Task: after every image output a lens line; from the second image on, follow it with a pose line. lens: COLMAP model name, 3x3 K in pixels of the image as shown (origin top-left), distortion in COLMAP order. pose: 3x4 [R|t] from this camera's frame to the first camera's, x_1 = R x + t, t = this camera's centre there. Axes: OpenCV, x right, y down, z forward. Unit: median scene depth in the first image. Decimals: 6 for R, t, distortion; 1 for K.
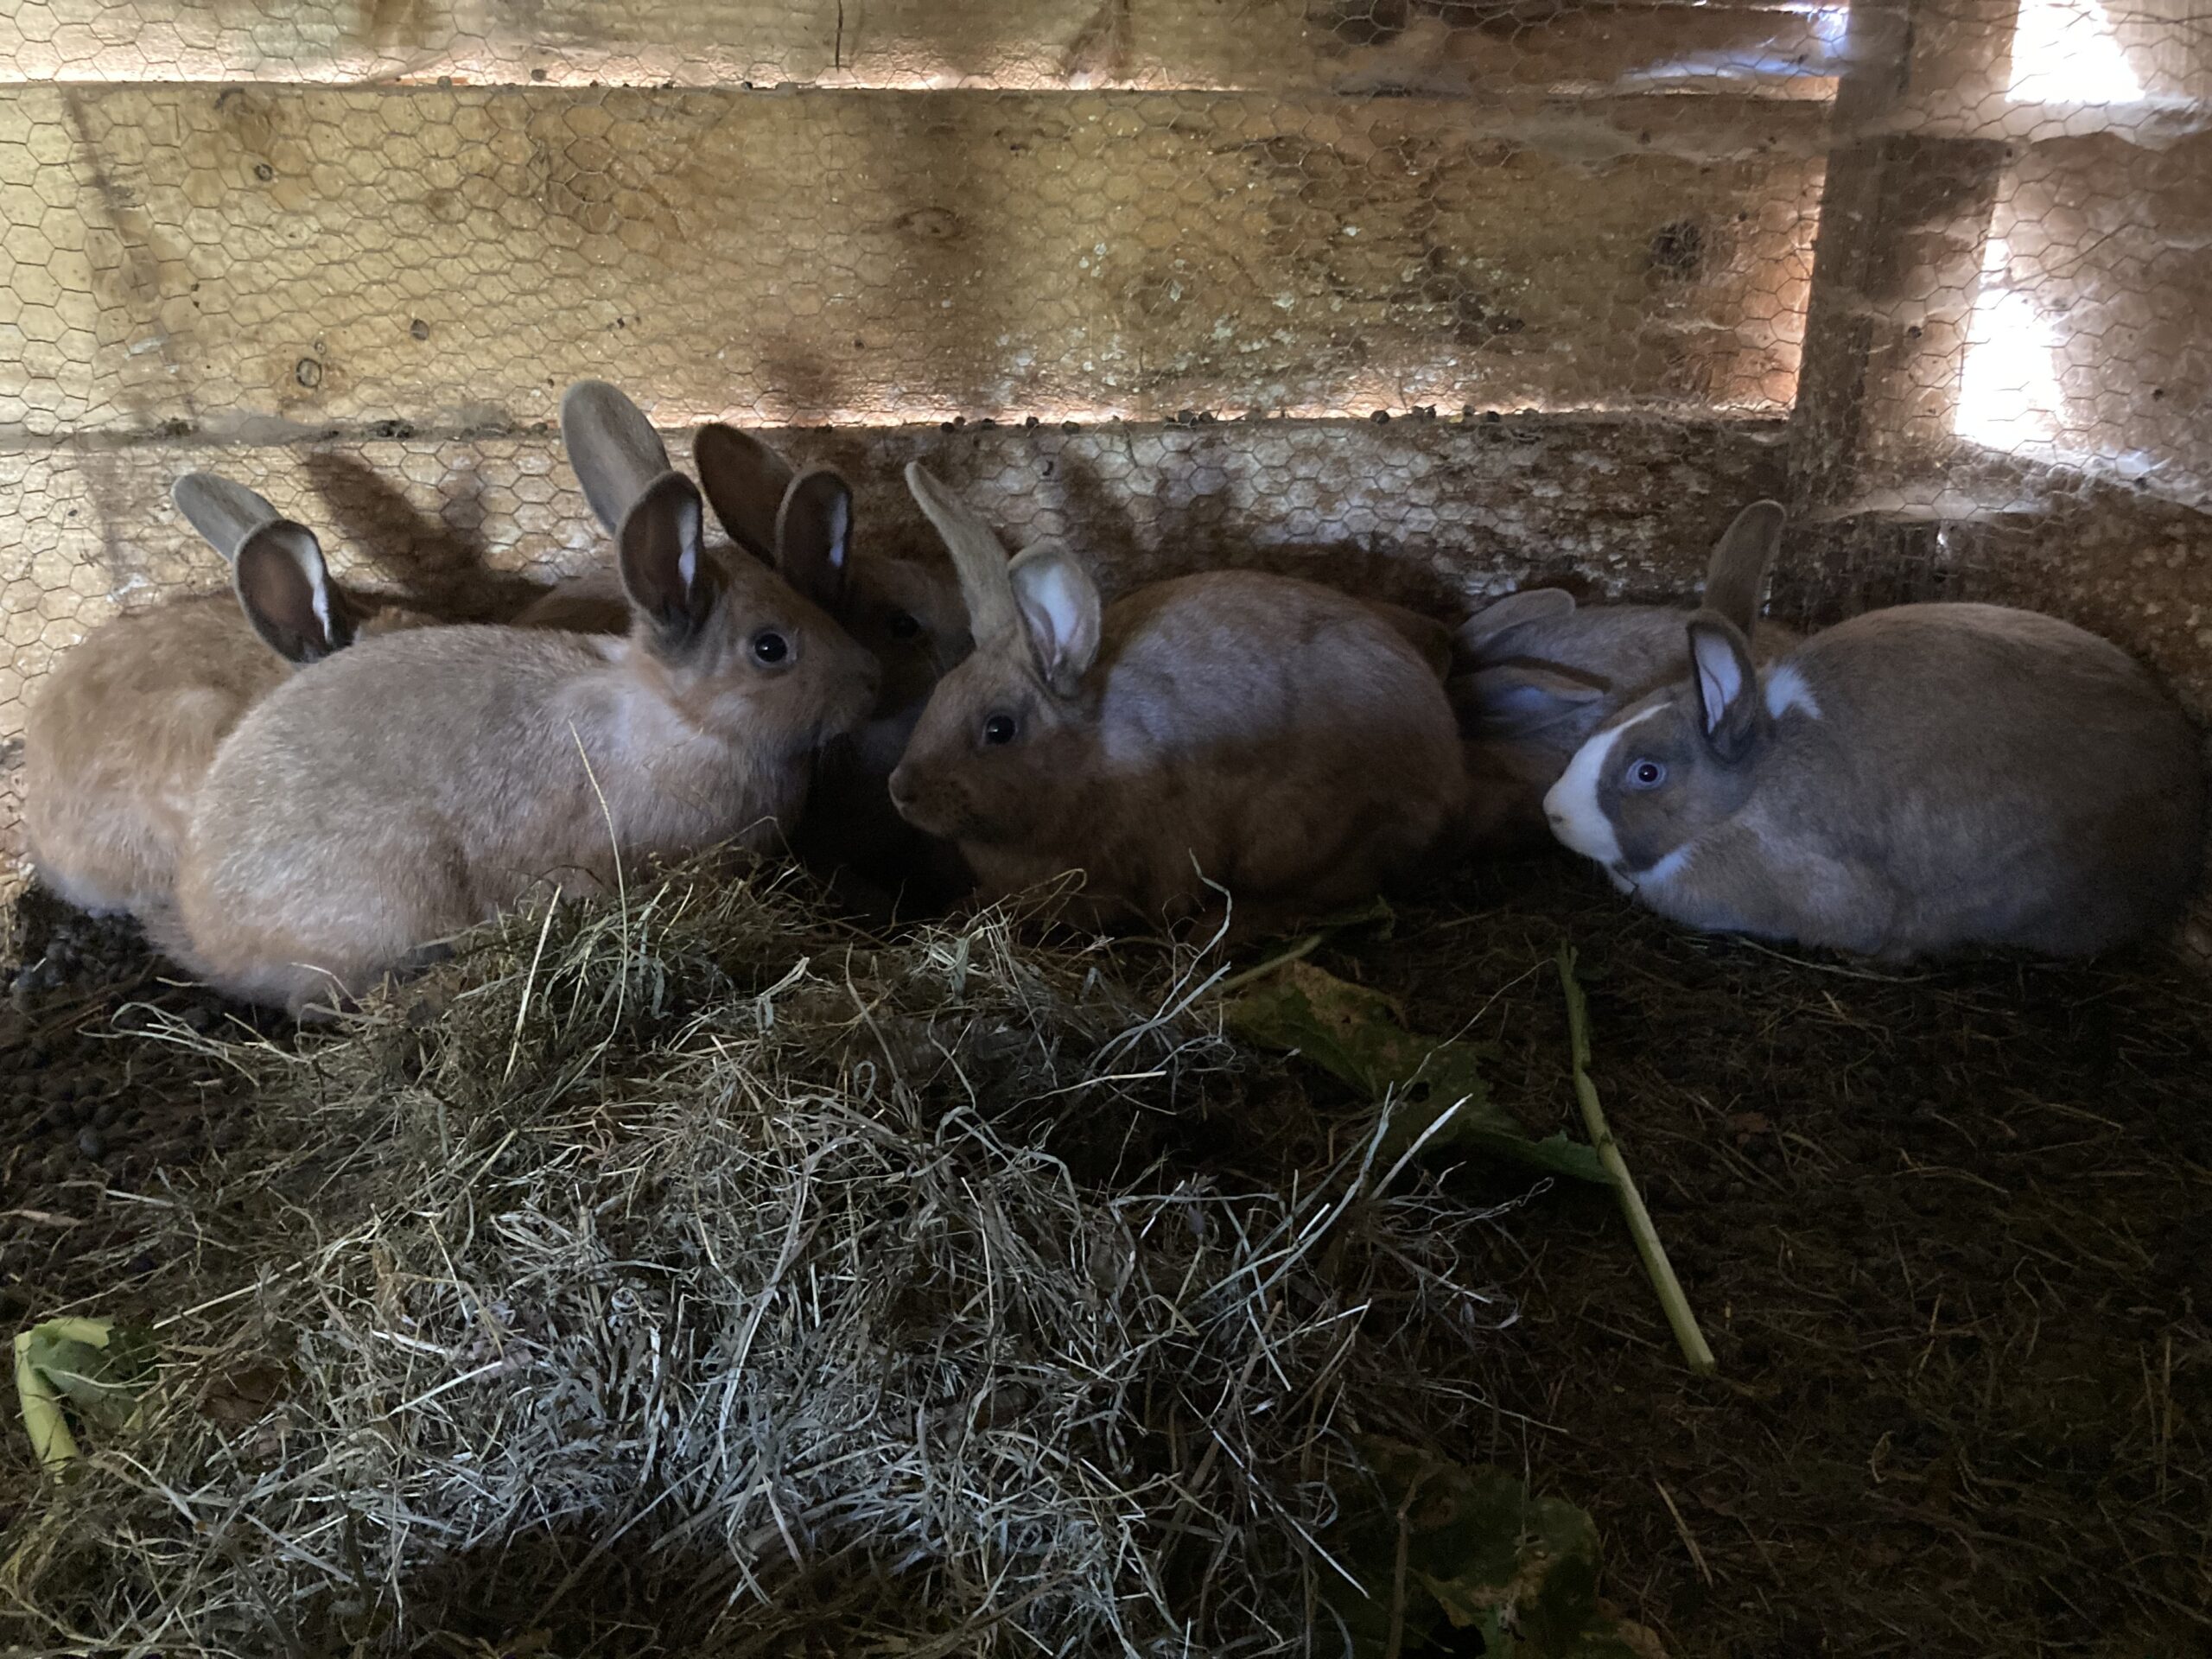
lens RADIAL K [[1884.1, 0, 1109.1], [0, 1884.1, 834.1], [0, 0, 1]] dist [-0.000409, 0.016567]
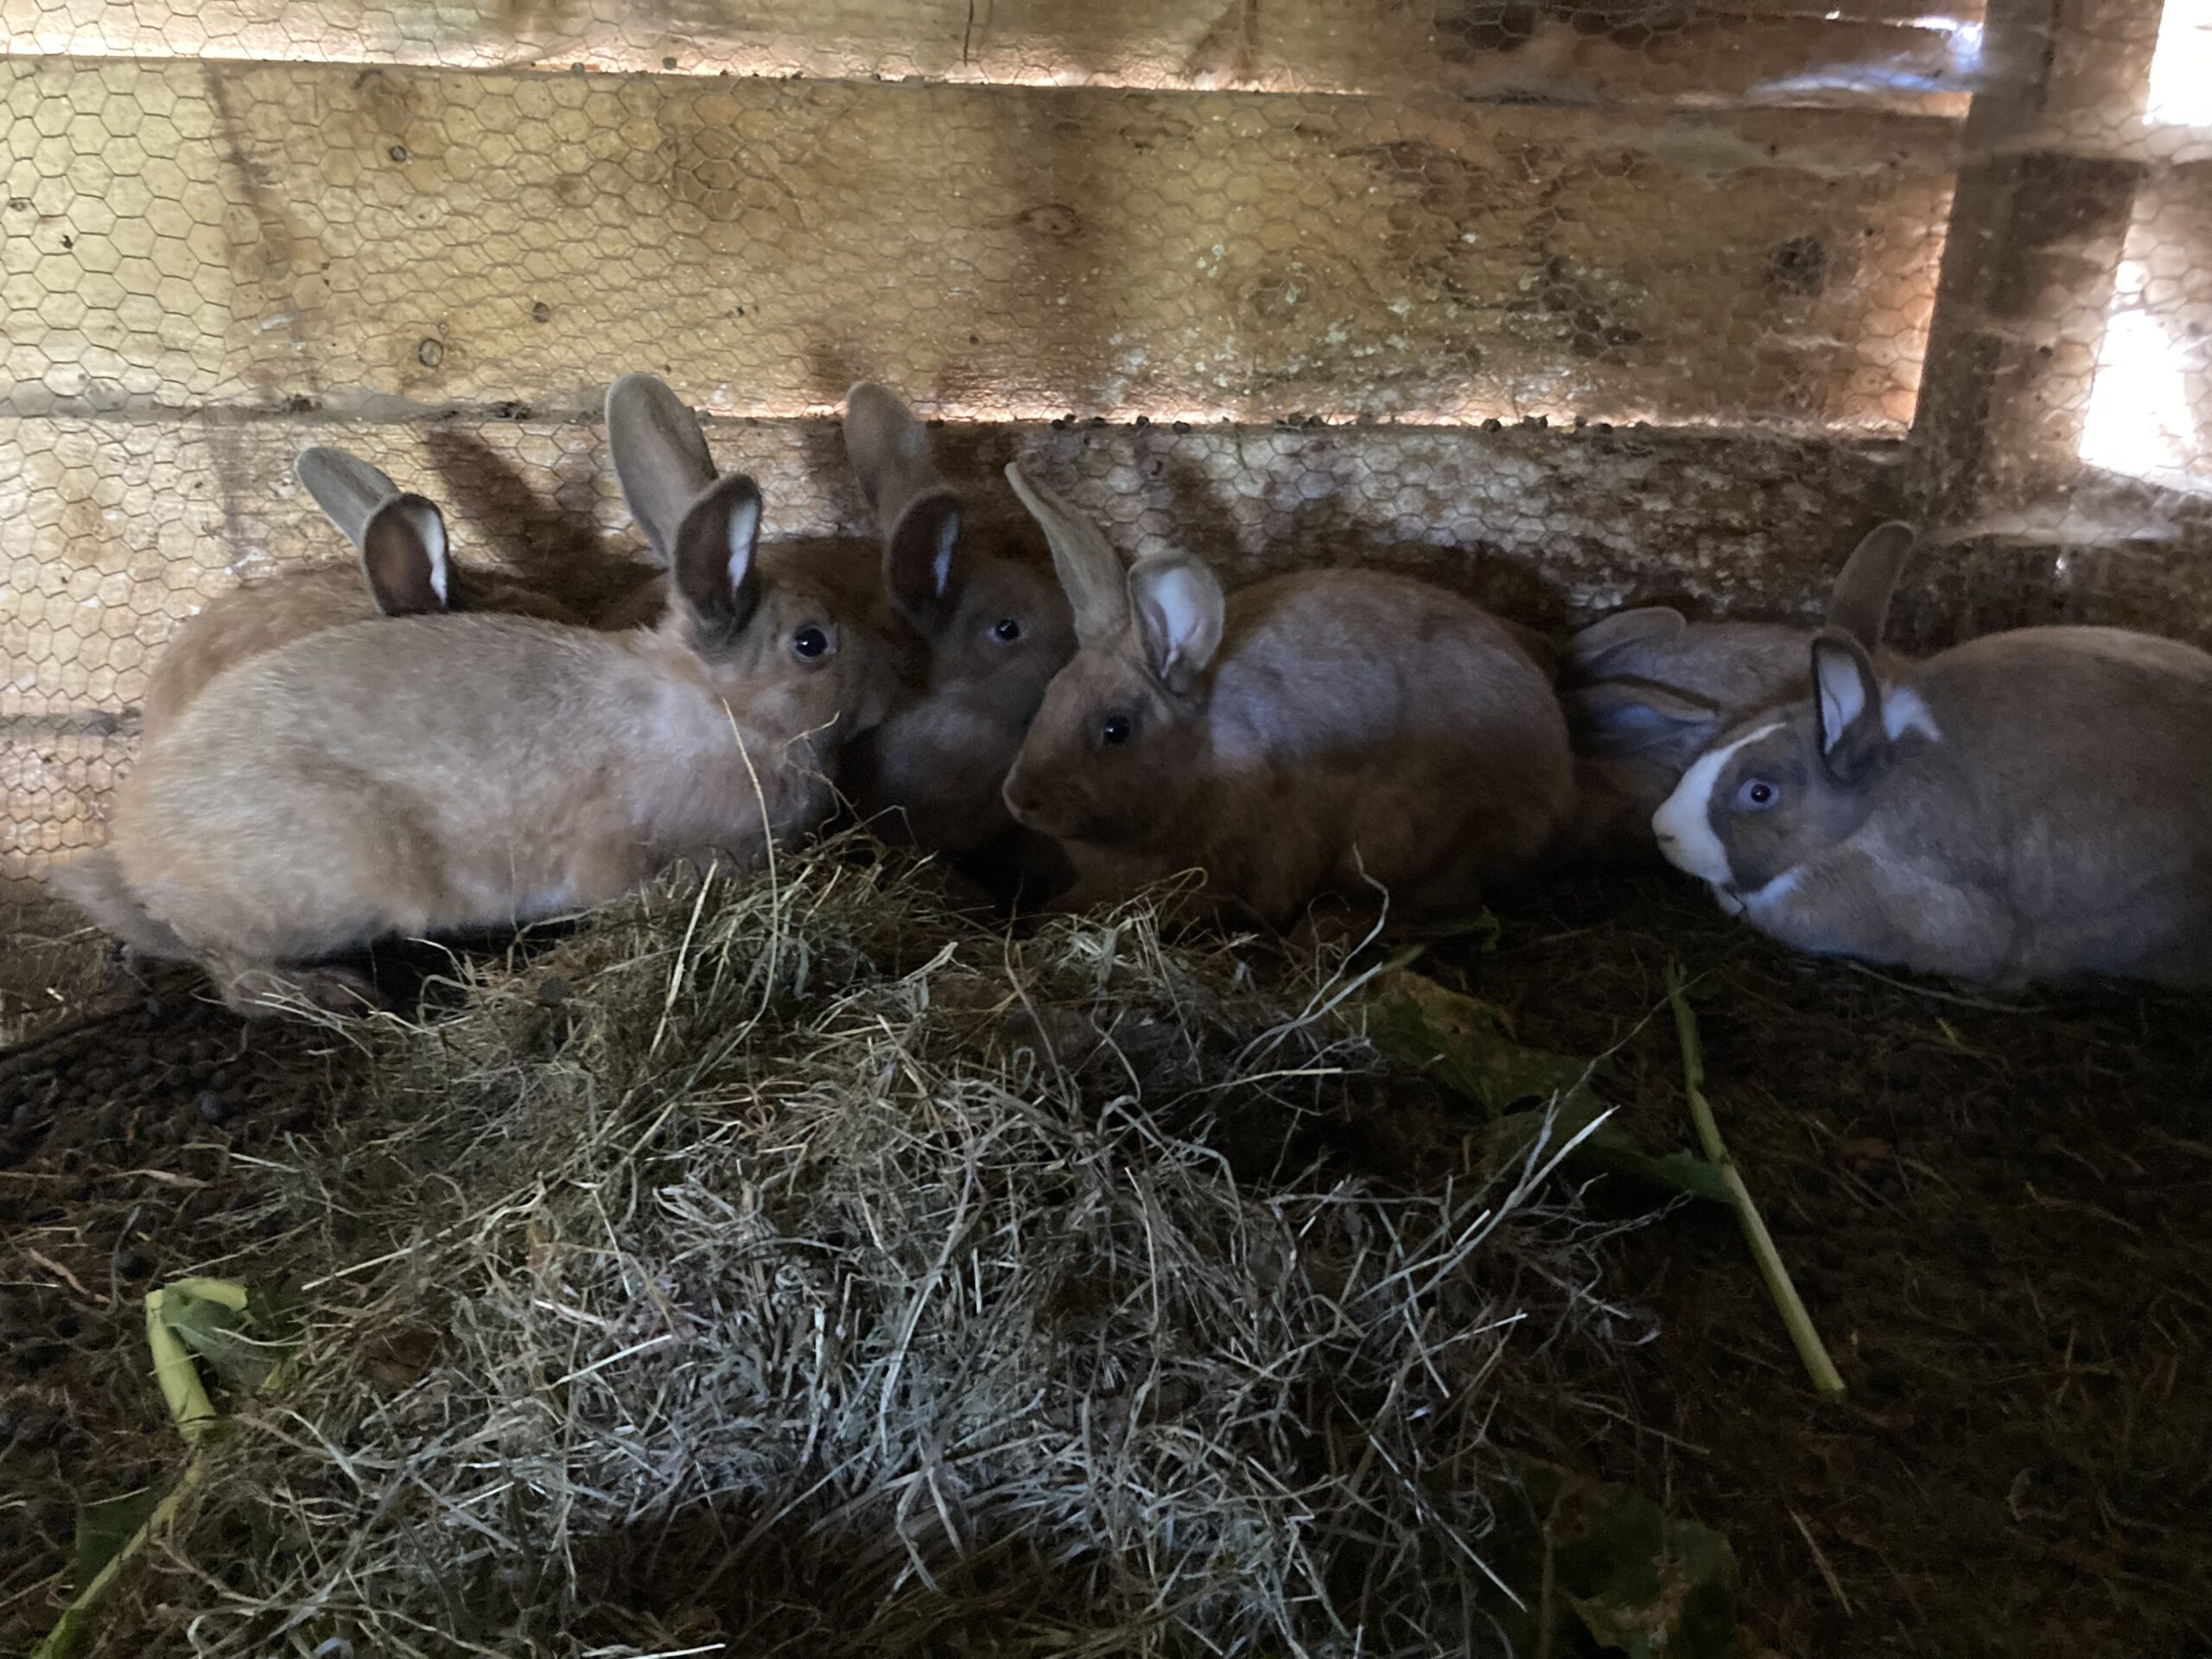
lens RADIAL K [[1884.3, 0, 1096.5], [0, 1884.3, 825.5], [0, 0, 1]] dist [0.002586, 0.004459]
pose [[0.999124, 0.032125, -0.026824, -0.035389], [-0.032386, 0.999432, -0.009330, 0.006084], [0.026509, 0.010190, 0.999597, 0.004482]]
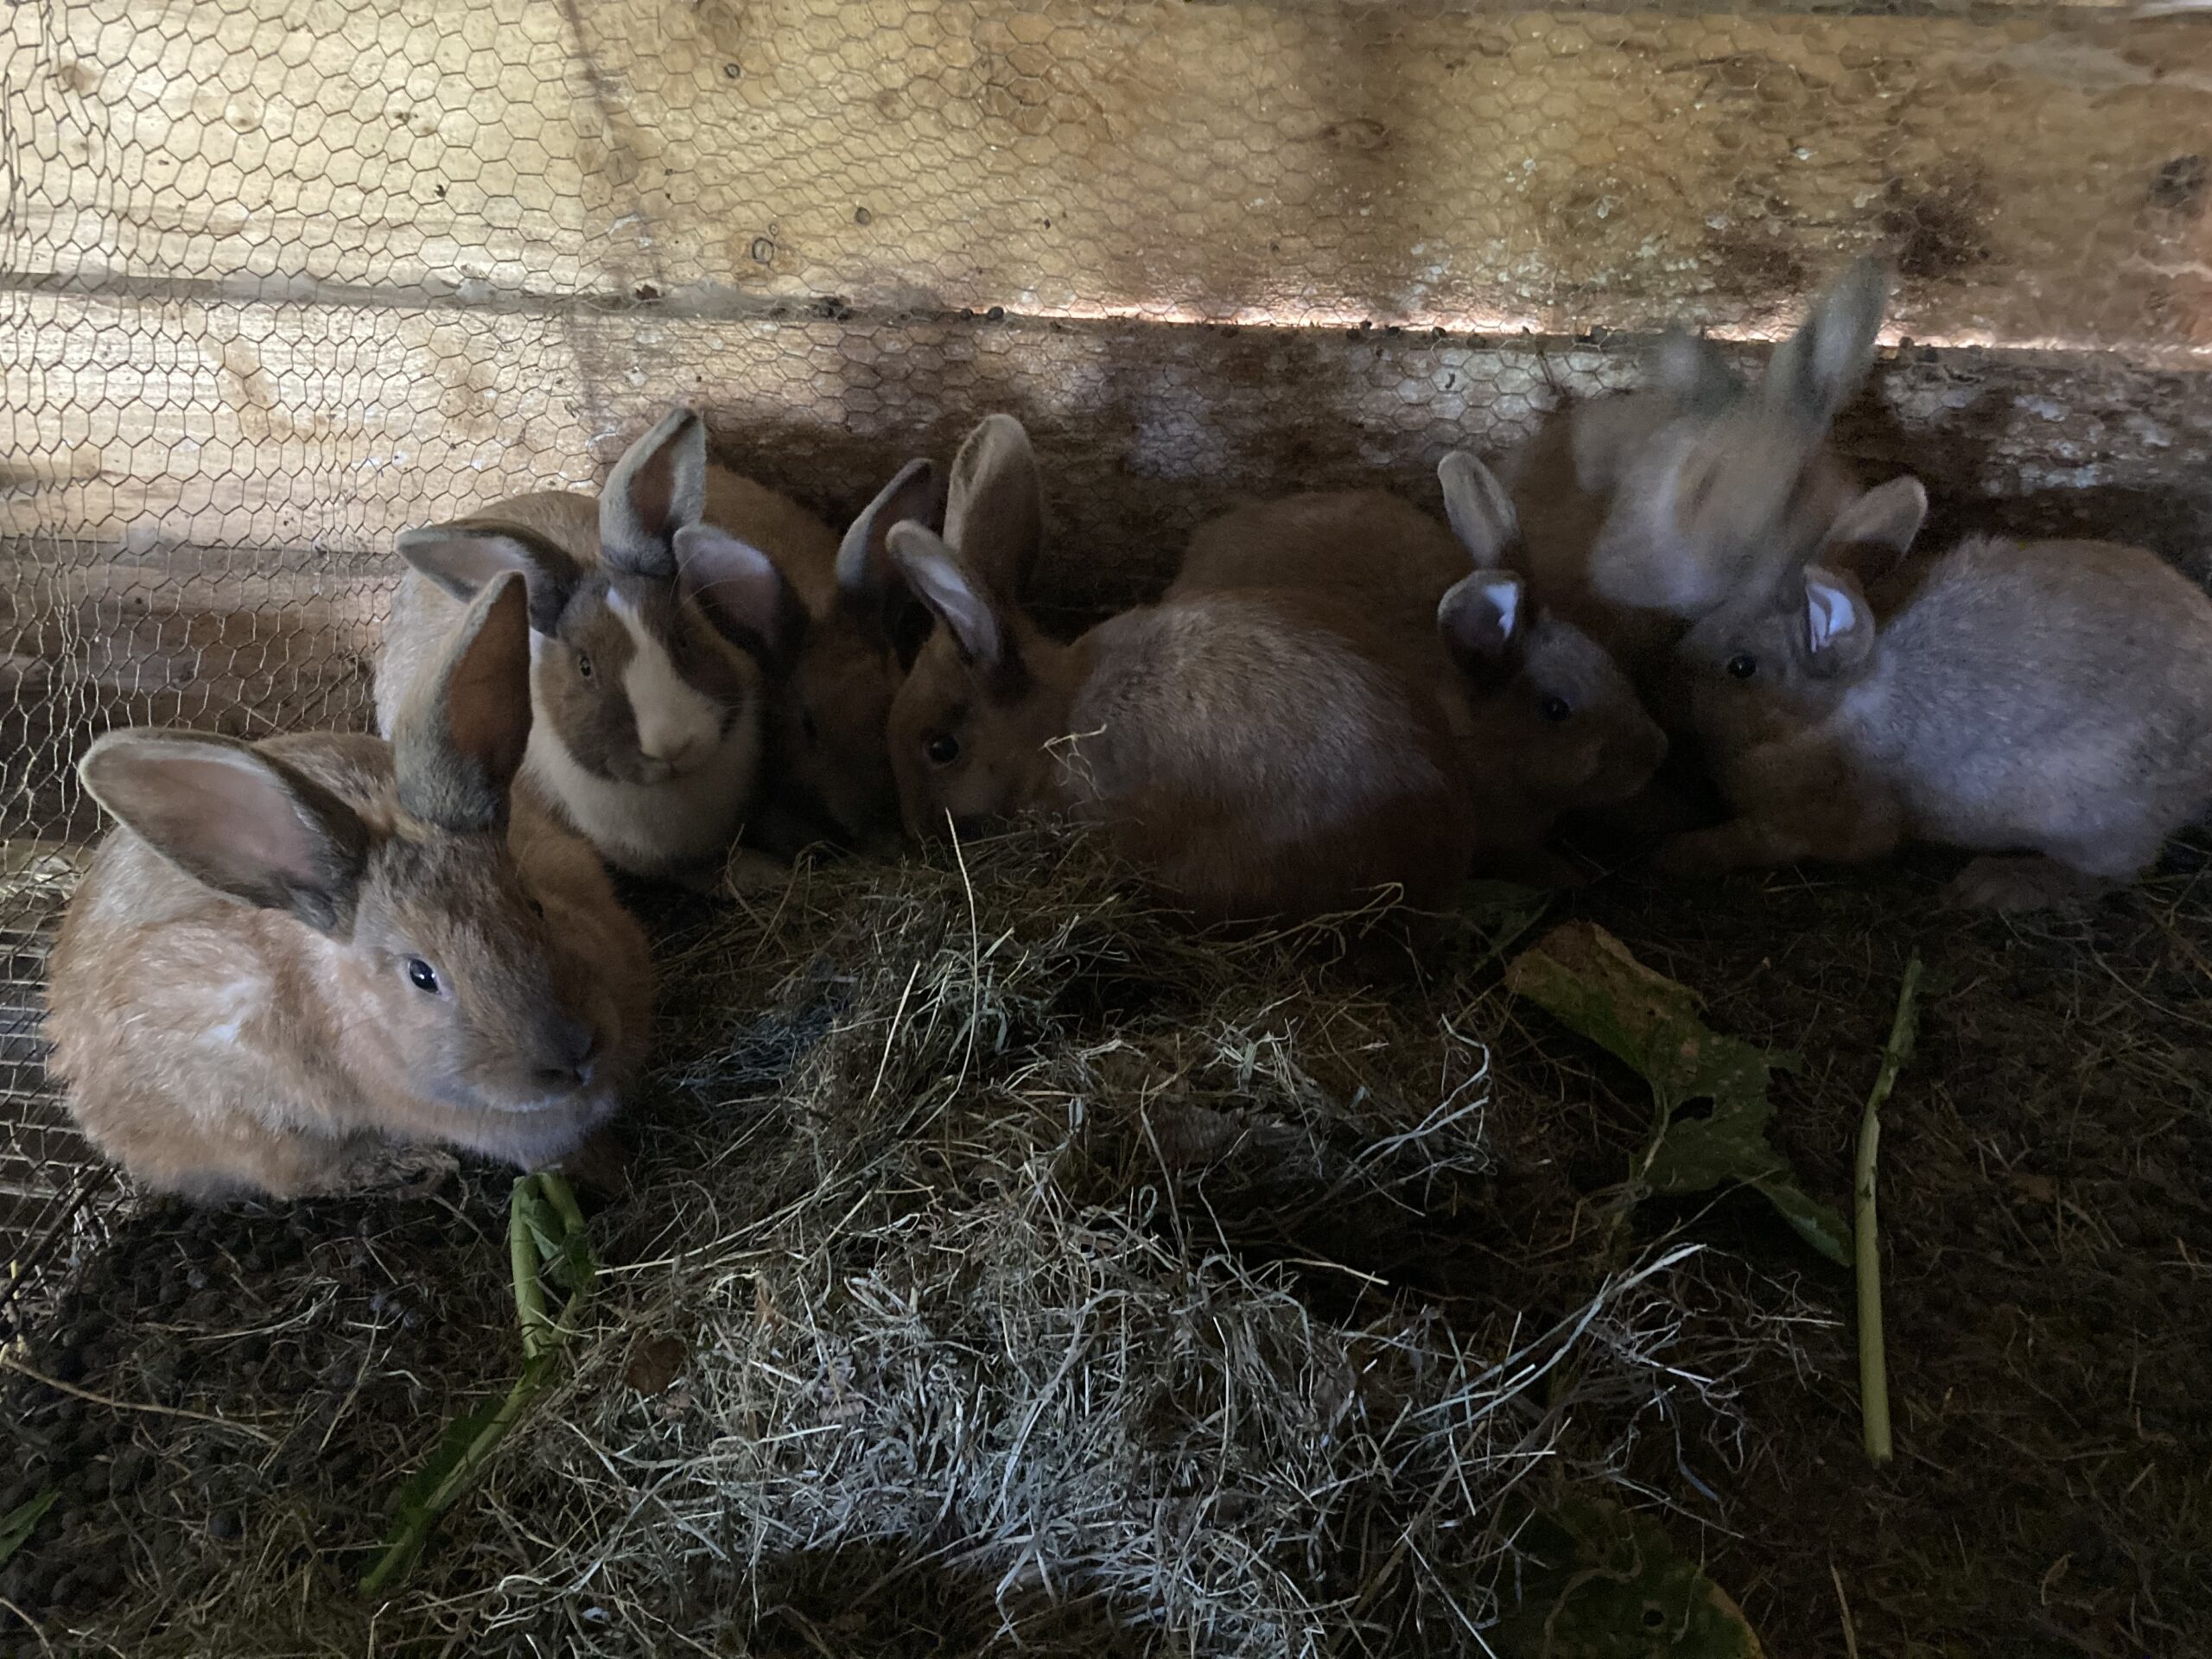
lens RADIAL K [[1884.1, 0, 1109.1], [0, 1884.1, 834.1], [0, 0, 1]] dist [-0.000409, 0.016567]
pose [[0.971264, 0.133257, -0.197204, 0.024758], [-0.089834, 0.972534, 0.214725, -0.178261], [0.220402, -0.190839, 0.956558, -0.050746]]
